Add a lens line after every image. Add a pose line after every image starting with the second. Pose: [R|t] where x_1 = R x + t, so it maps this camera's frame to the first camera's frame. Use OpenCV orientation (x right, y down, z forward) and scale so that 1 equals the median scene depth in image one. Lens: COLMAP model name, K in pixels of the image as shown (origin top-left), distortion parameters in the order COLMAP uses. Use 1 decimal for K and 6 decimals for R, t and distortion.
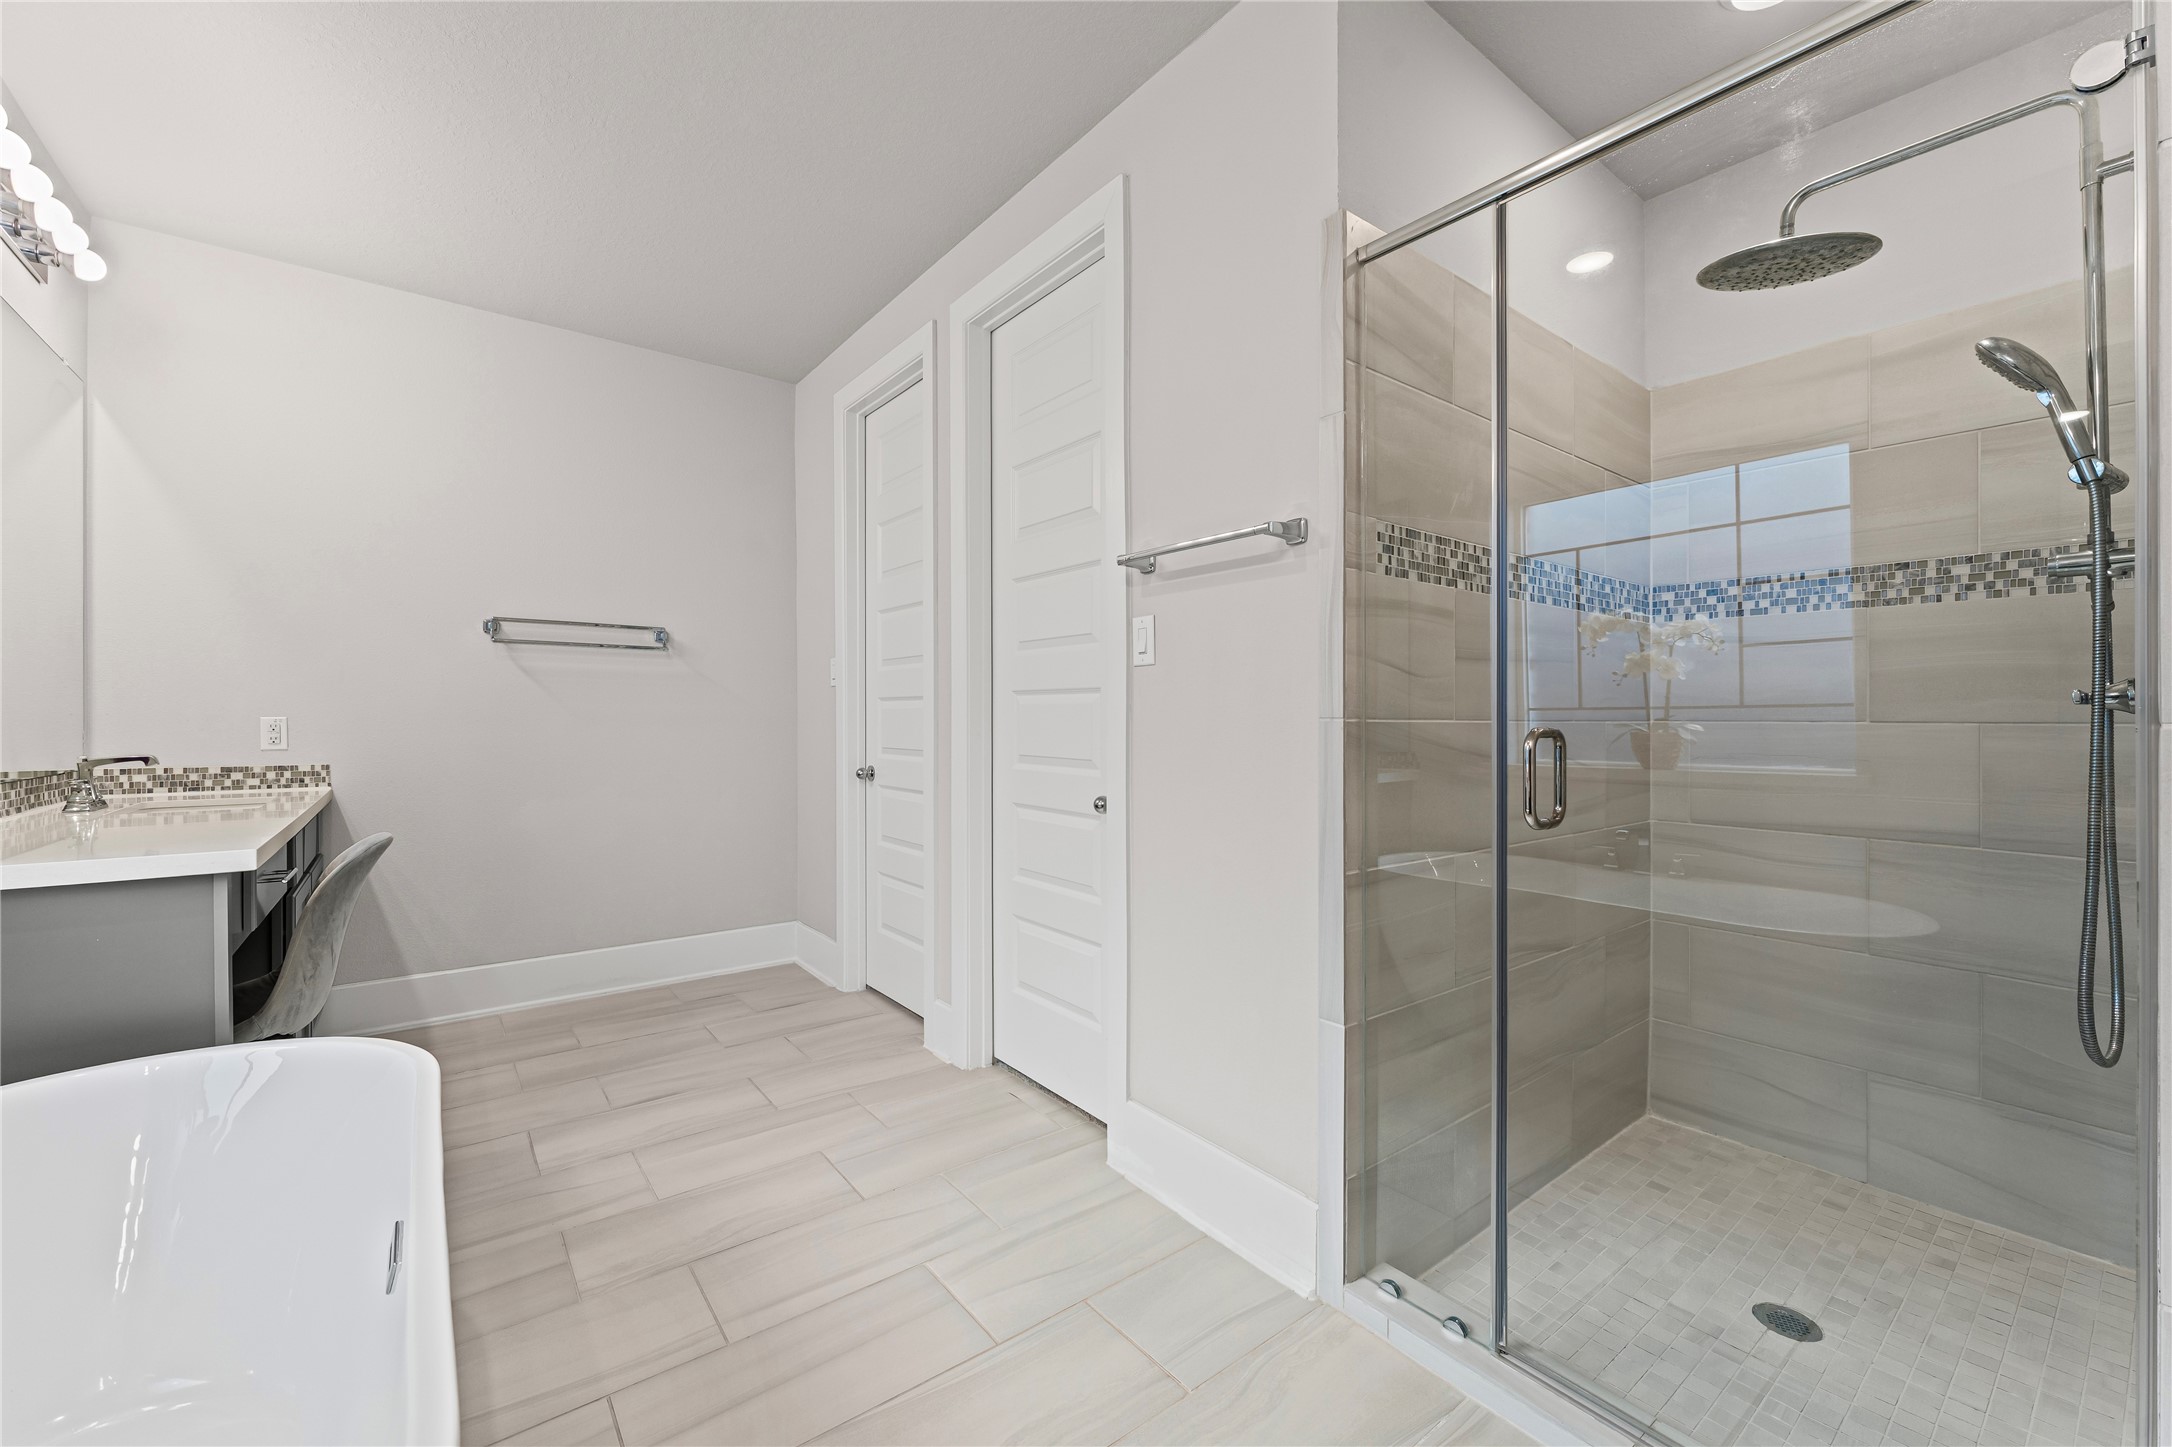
lens RADIAL K [[870.1, 0, 1077.0], [0, 870.1, 717.0], [0, 0, 1]] dist [0.001899, 0.000162]
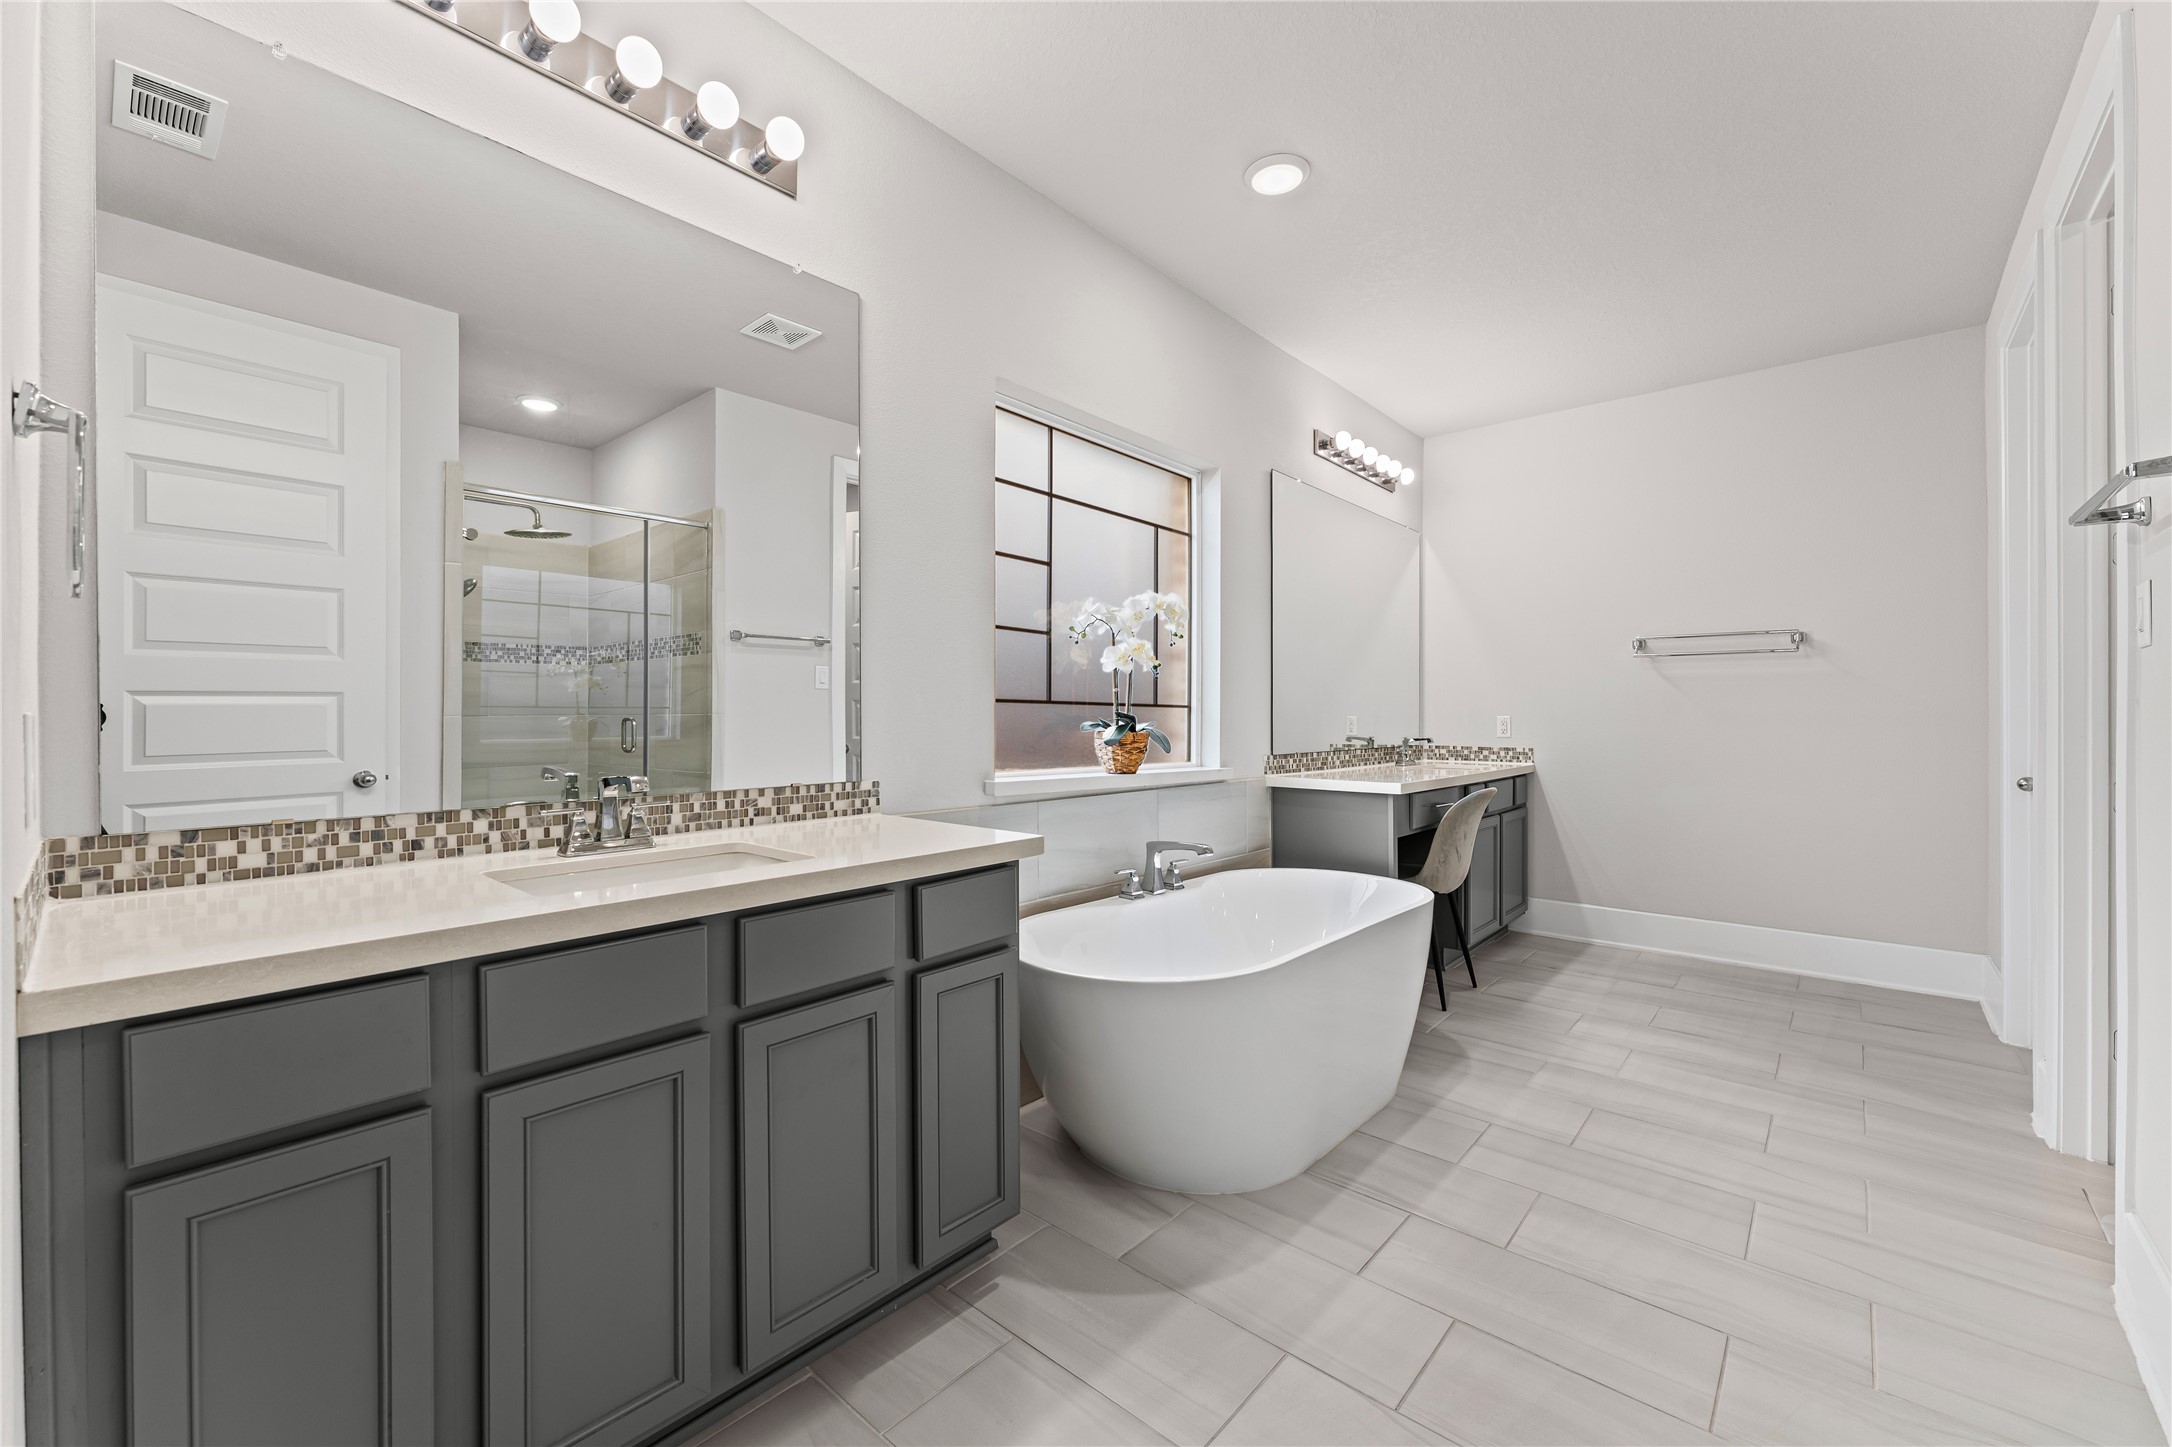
lens RADIAL K [[870.1, 0, 1088.0], [0, 870.1, 705.1], [0, 0, 1]] dist [0.001899, 0.000162]
pose [[0.200410, -0.013429, -0.979620, 0.461022], [0.000644, 0.999908, -0.013575, 0.001057], [0.979712, 0.002090, 0.200400, -0.043857]]
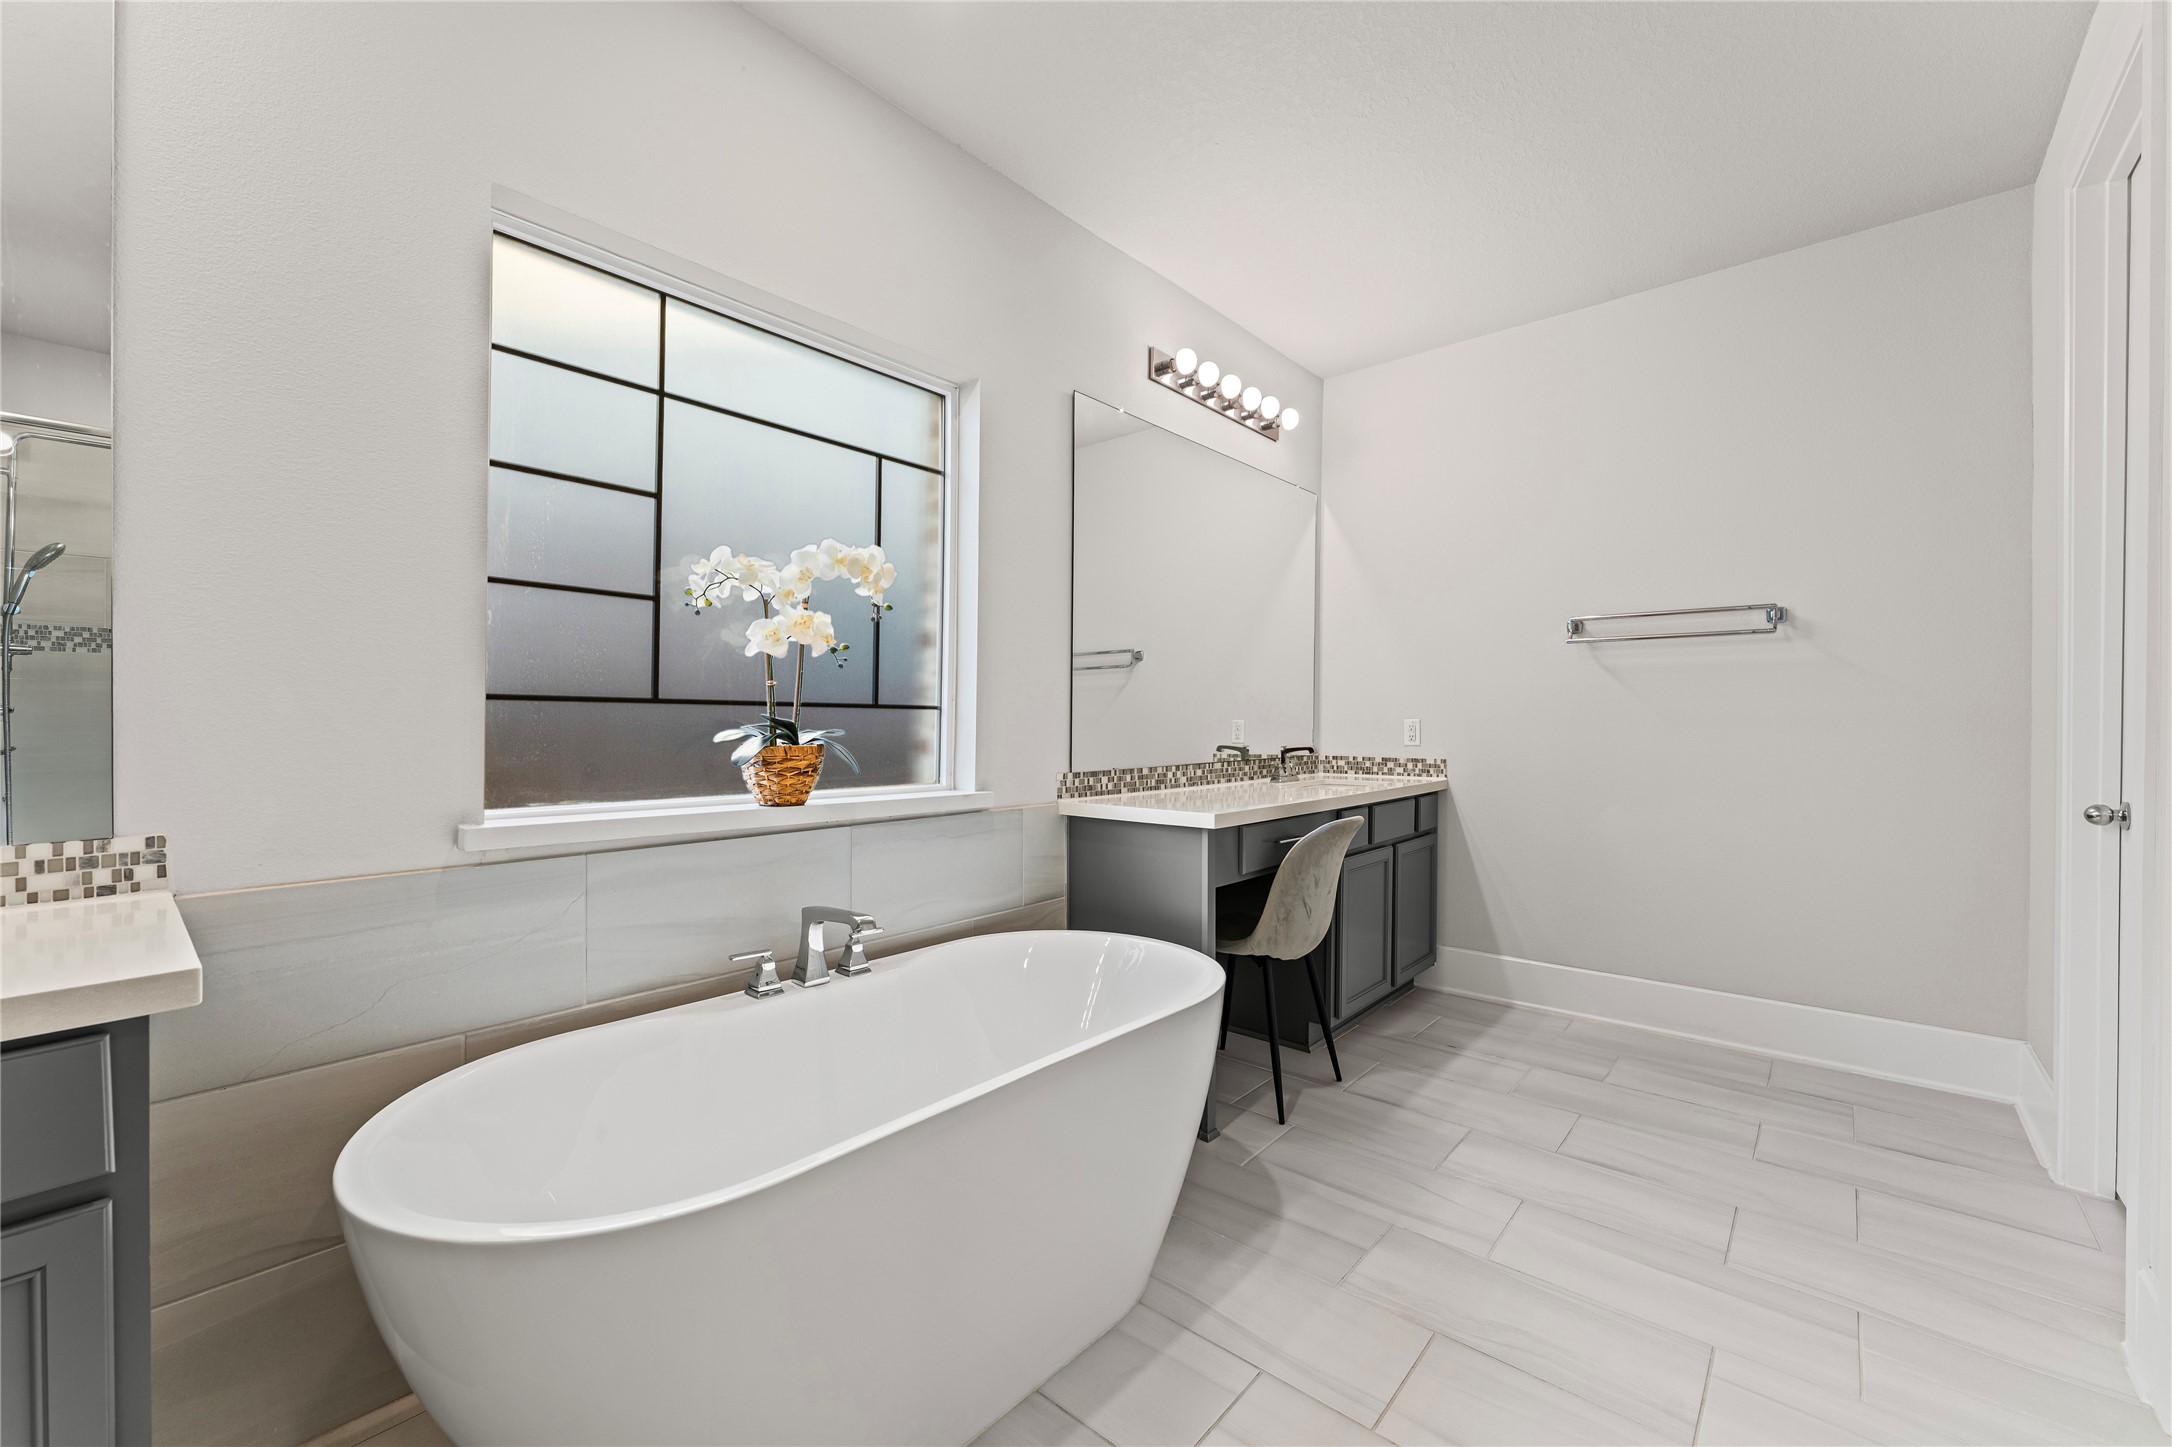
lens RADIAL K [[870.1, 0, 1082.7], [0, 870.1, 724.8], [0, 0, 1]] dist [0.001899, 0.000162]
pose [[0.201198, 0.002635, -0.979547, 0.211666], [0.004265, 0.999985, 0.003566, 0.001409], [0.979541, -0.004896, 0.201184, 0.284580]]
